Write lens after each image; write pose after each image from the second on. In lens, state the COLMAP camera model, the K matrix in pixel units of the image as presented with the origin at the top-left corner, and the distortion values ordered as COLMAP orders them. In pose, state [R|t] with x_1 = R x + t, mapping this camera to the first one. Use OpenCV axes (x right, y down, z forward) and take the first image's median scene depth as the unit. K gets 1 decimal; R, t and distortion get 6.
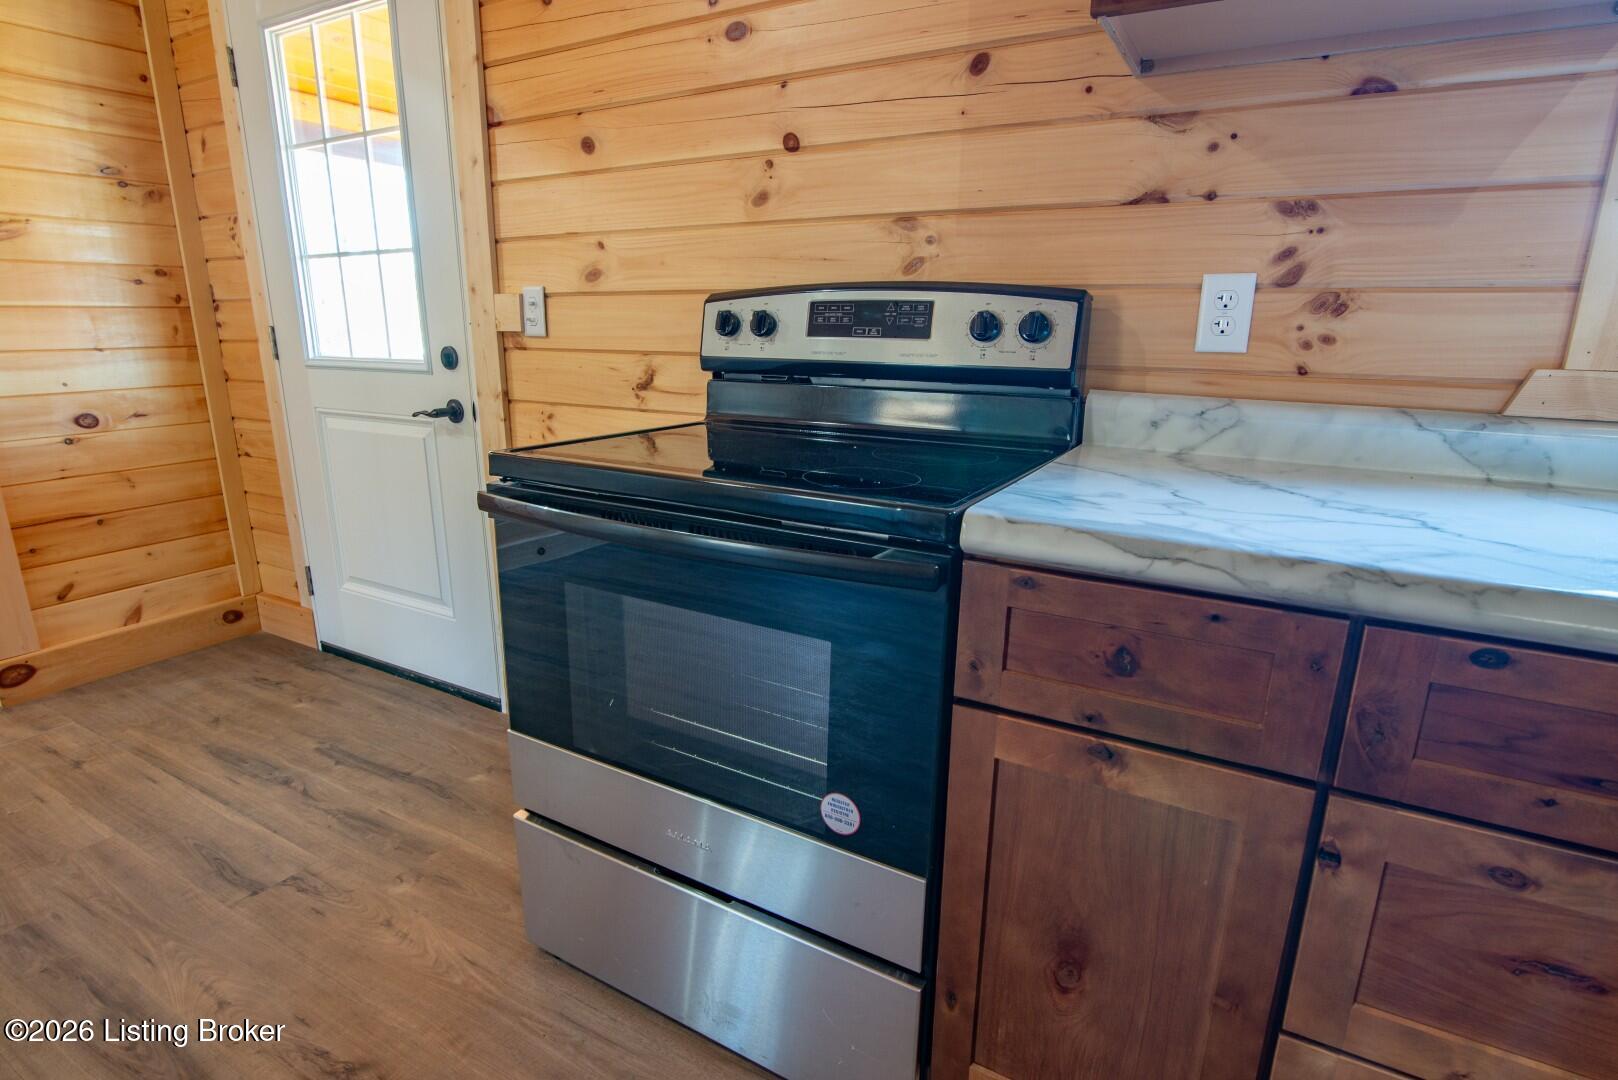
lens RADIAL K [[838.9, 0, 819.5], [0, 838.9, 553.3], [0, 0, 1]] dist [-0.016036, 0.000808]
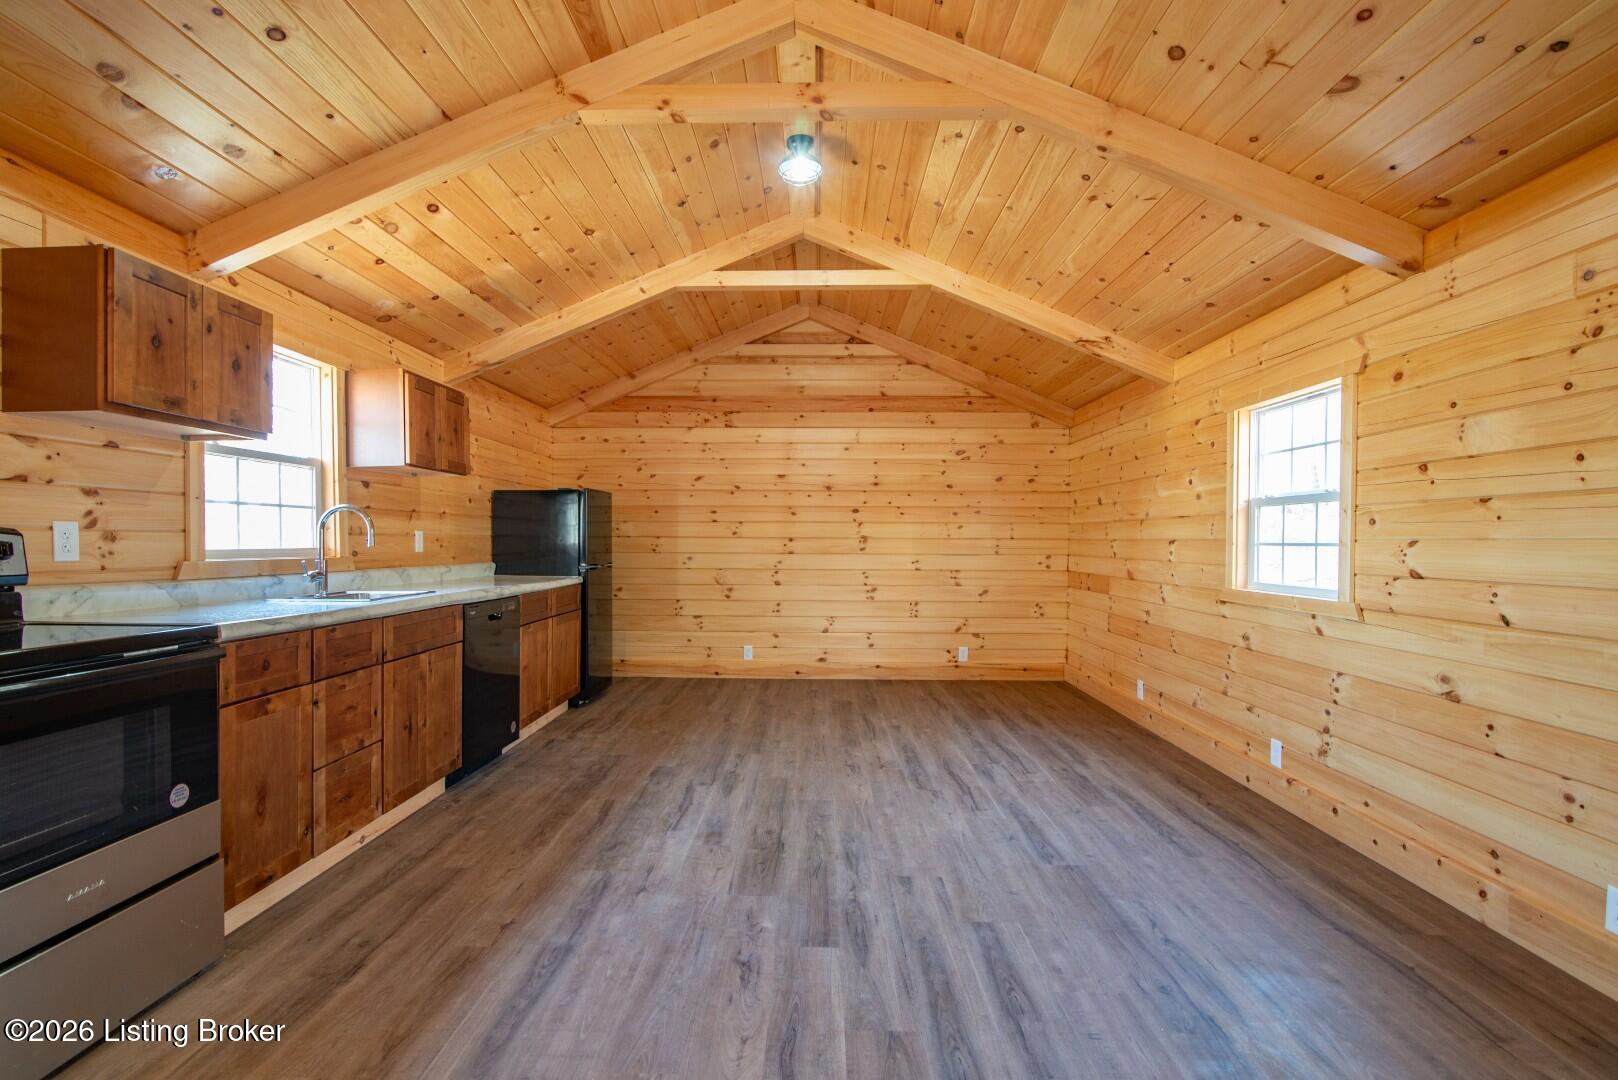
lens RADIAL K [[748.8, 0, 772.4], [0, 748.8, 543.3], [0, 0, 1]] dist [-0.017377, 0.000451]
pose [[-0.445228, -0.011096, 0.895349, -1.387400], [0.229637, 0.965066, 0.126151, -0.100163], [-0.865470, 0.261771, -0.427126, 0.260418]]
